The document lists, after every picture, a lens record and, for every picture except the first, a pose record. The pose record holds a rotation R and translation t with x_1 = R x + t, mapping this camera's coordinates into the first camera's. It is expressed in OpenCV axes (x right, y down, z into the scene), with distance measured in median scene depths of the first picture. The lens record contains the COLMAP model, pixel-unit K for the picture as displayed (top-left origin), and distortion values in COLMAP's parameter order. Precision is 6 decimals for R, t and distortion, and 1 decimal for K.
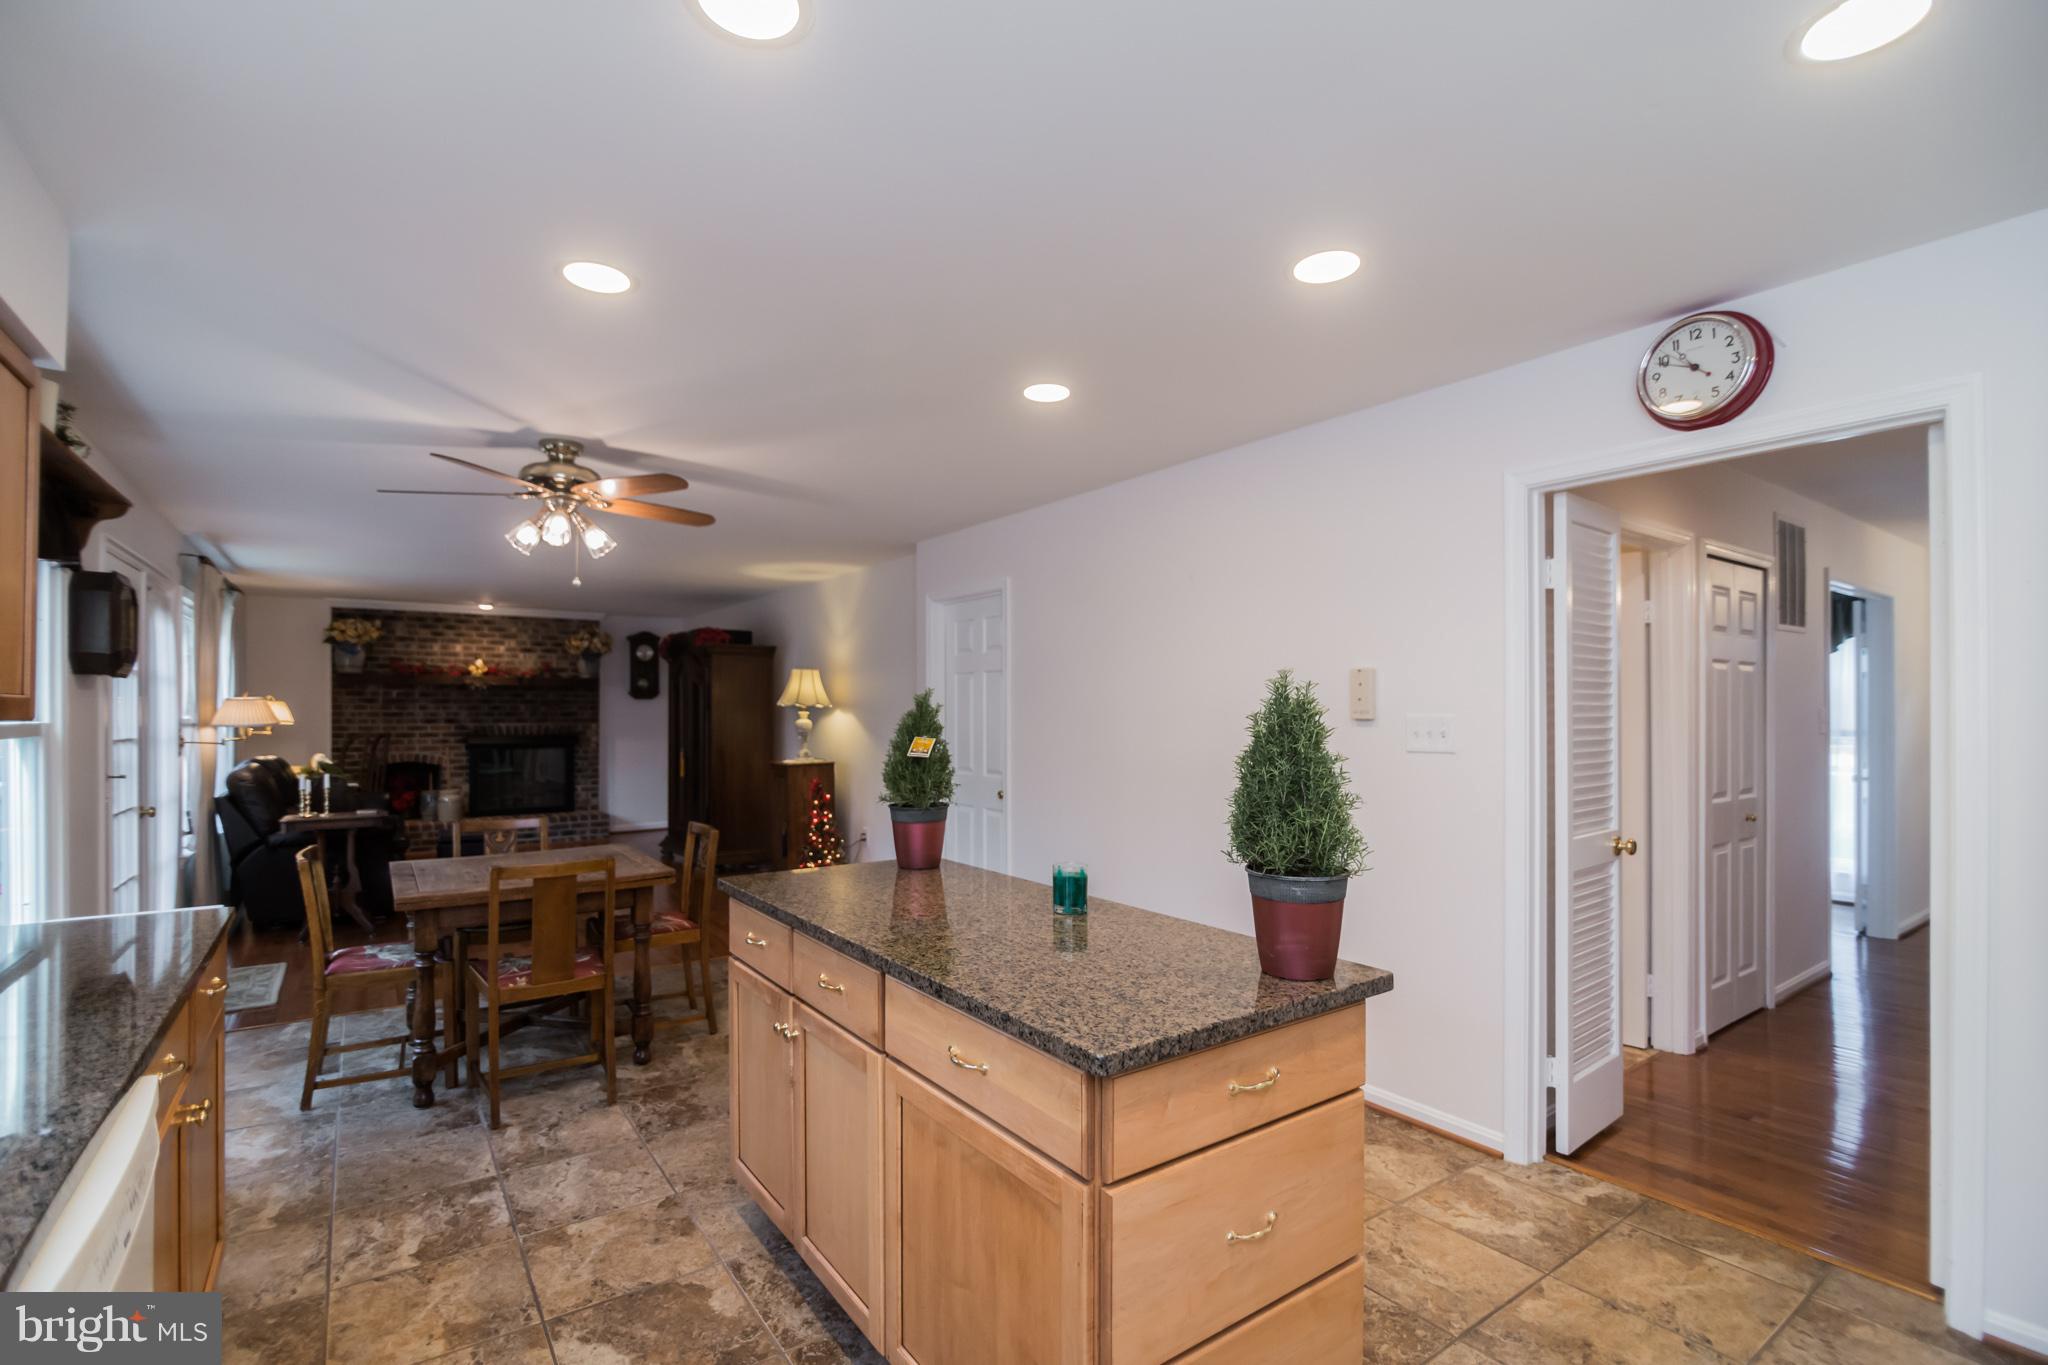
lens RADIAL K [[936.2, 0, 1013.5], [0, 936.2, 702.5], [0, 0, 1]] dist [-0.016801, -0.000050]
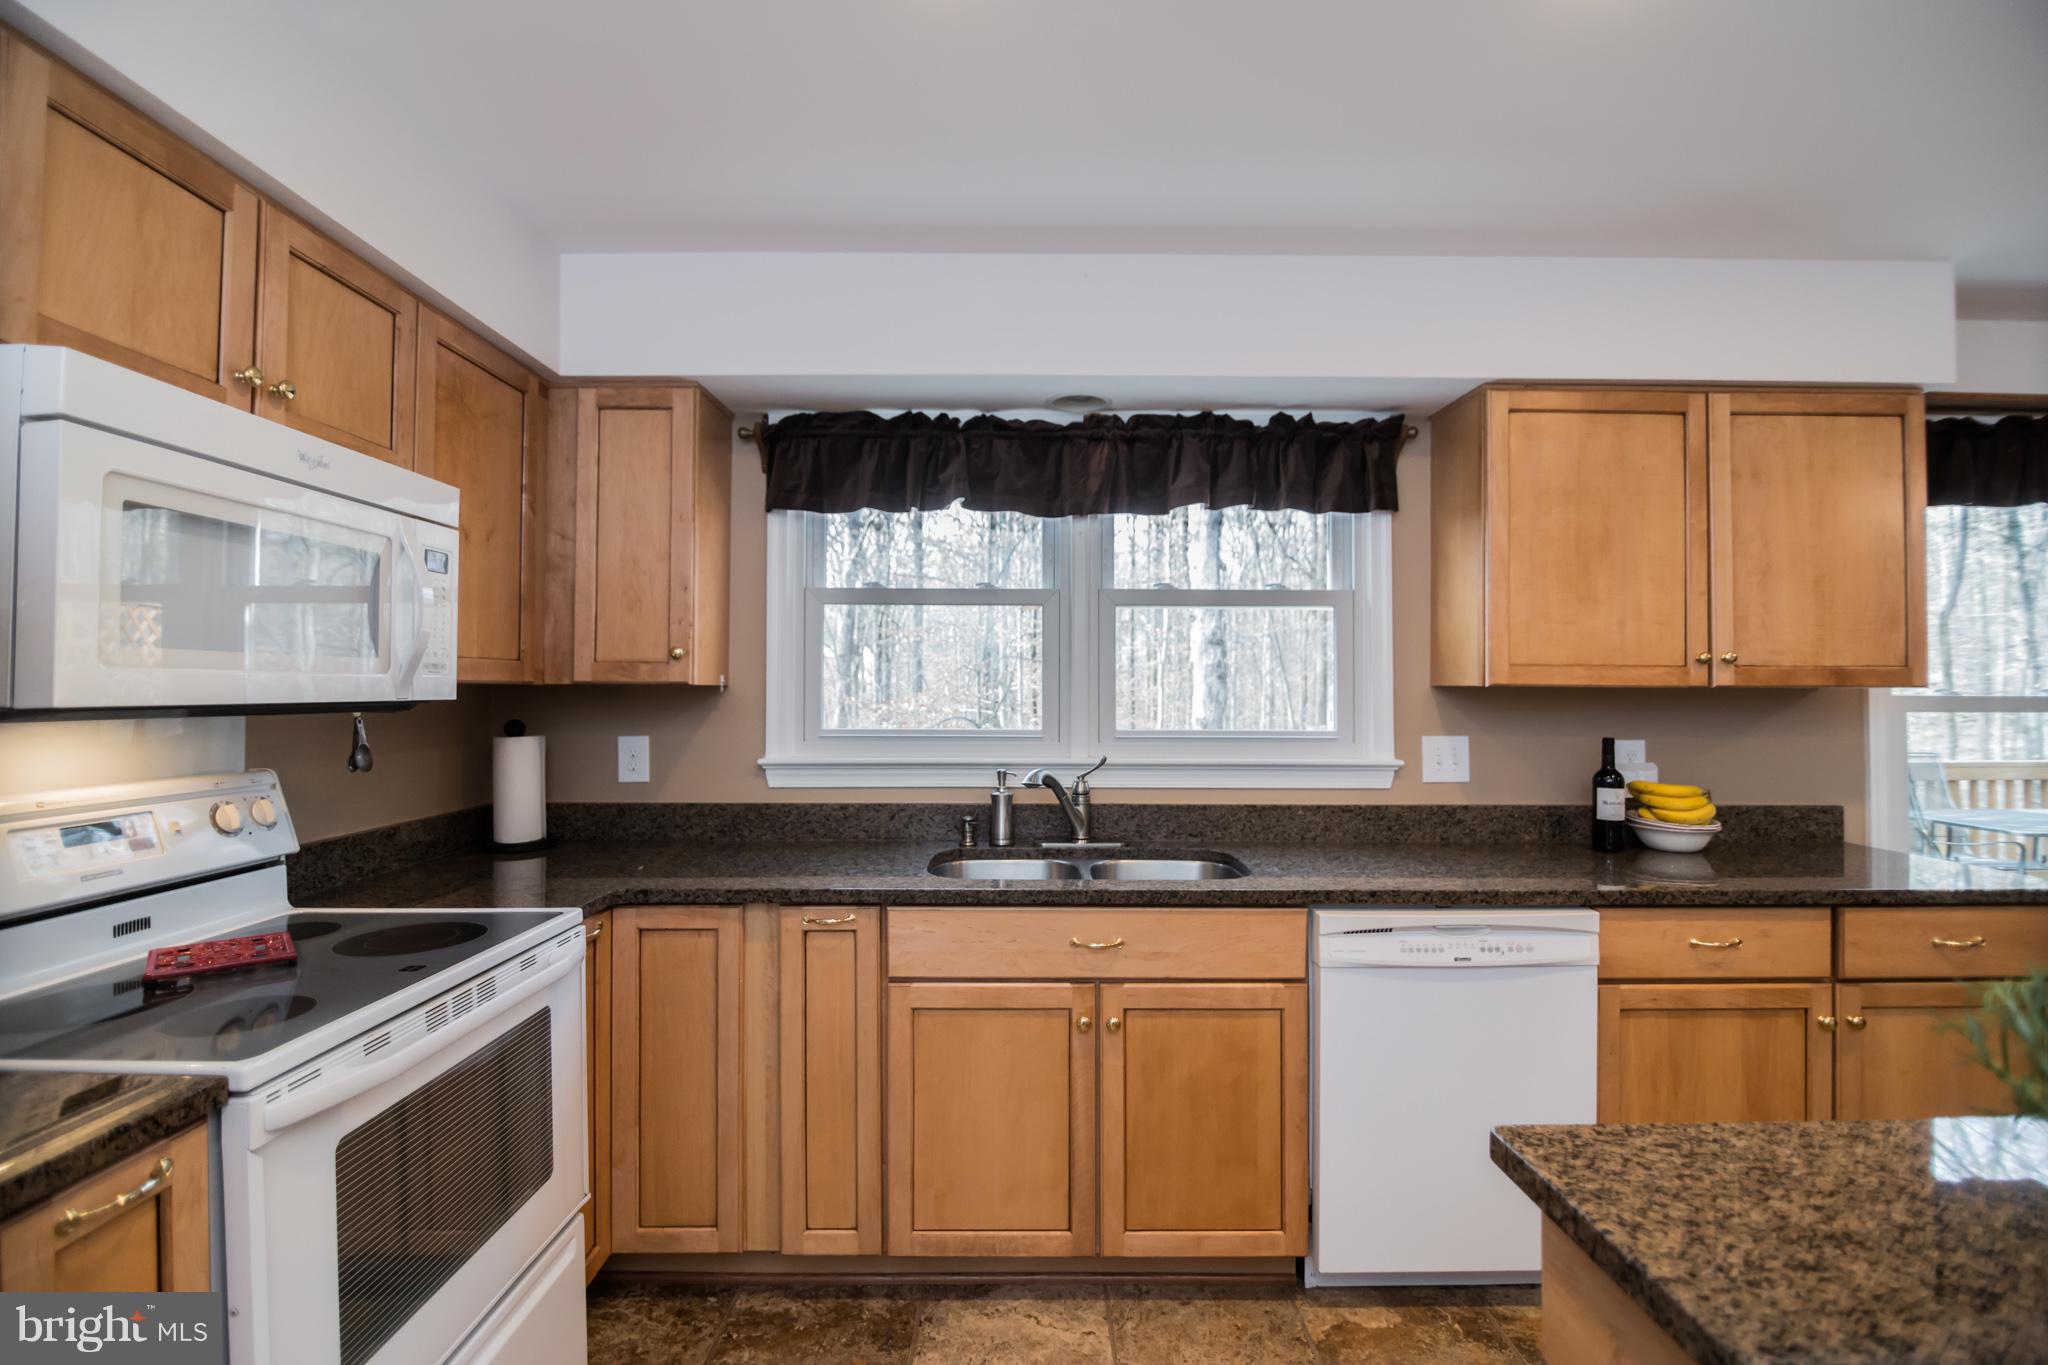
lens RADIAL K [[918.1, 0, 1022.0], [0, 918.1, 673.8], [0, 0, 1]] dist [-0.013617, -0.000467]
pose [[-0.577042, -0.020795, -0.816450, 0.118793], [0.004342, 0.999584, -0.028528, 0.006280], [0.816703, -0.020006, -0.576712, 0.150217]]
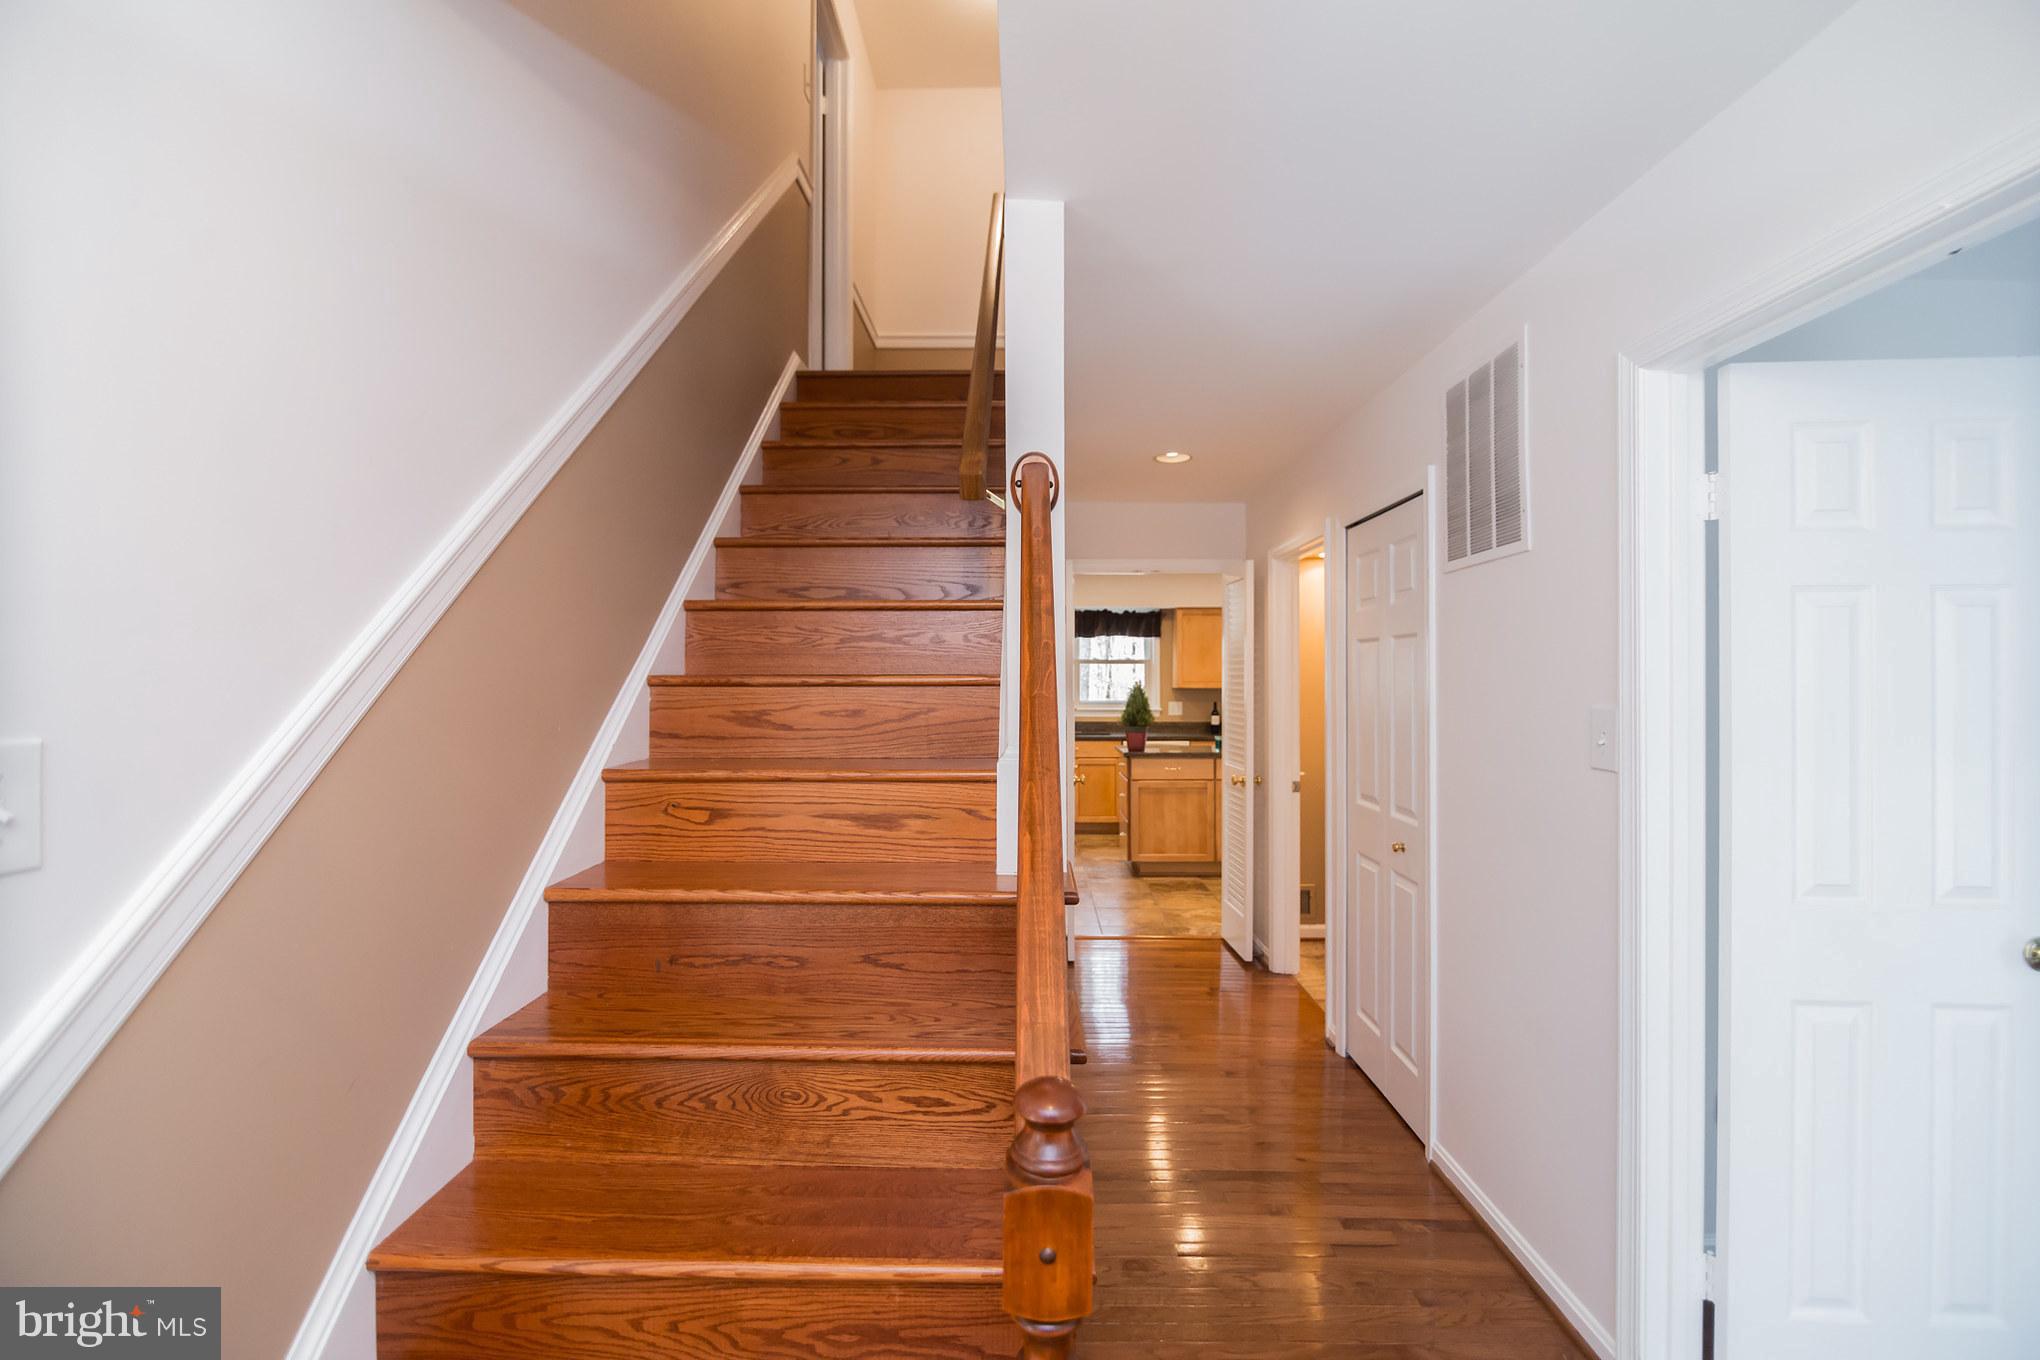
lens RADIAL K [[914.5, 0, 1018.0], [0, 914.5, 671.4], [0, 0, 1]] dist [-0.013617, -0.000467]
pose [[-0.588006, -0.008757, -0.808809, 0.694229], [0.005645, 0.999873, -0.014929, -0.000925], [0.808837, -0.013344, -0.587882, 0.528443]]
